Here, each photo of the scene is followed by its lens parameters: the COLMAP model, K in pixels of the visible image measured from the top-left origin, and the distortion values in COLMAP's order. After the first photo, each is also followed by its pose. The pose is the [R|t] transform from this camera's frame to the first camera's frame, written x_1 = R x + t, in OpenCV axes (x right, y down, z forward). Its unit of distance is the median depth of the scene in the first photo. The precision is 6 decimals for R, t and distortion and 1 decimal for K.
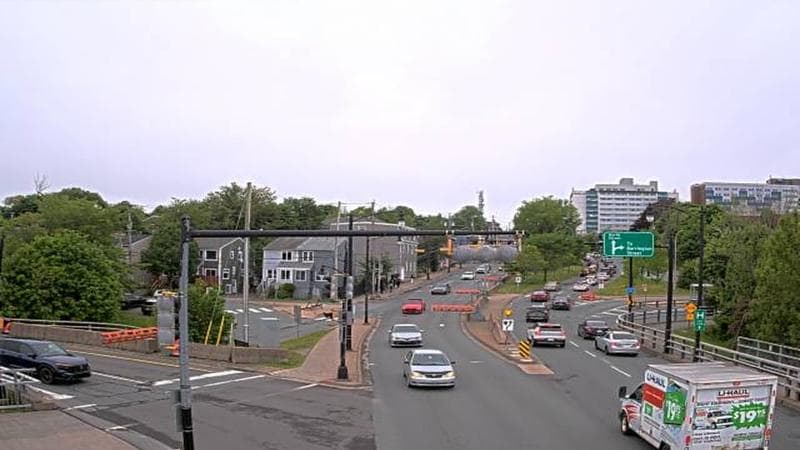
lens RADIAL K [[895.9, 0, 400.0], [0, 895.9, 225.0], [0, 0, 1]] dist [0.159144, 0.014483]
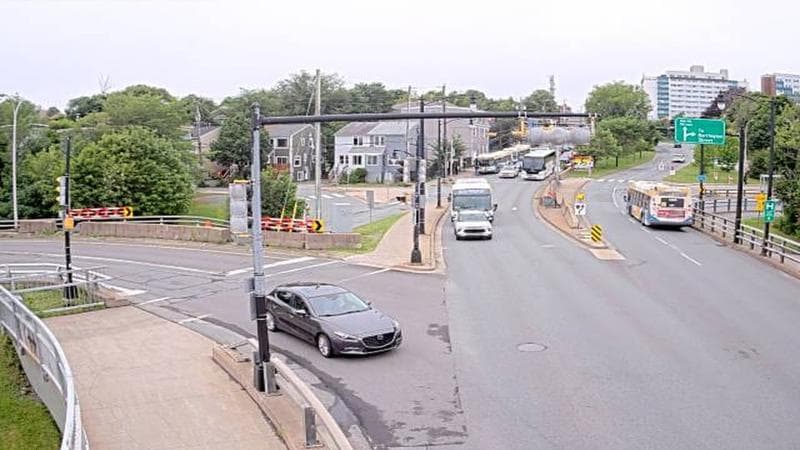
lens RADIAL K [[895.9, 0, 400.0], [0, 895.9, 225.0], [0, 0, 1]] dist [0.159144, 0.014483]
pose [[0.999759, -0.012185, -0.018262, -0.059706], [0.012916, 0.999098, 0.040458, 0.083788], [0.017752, -0.040684, 0.999014, 0.000441]]
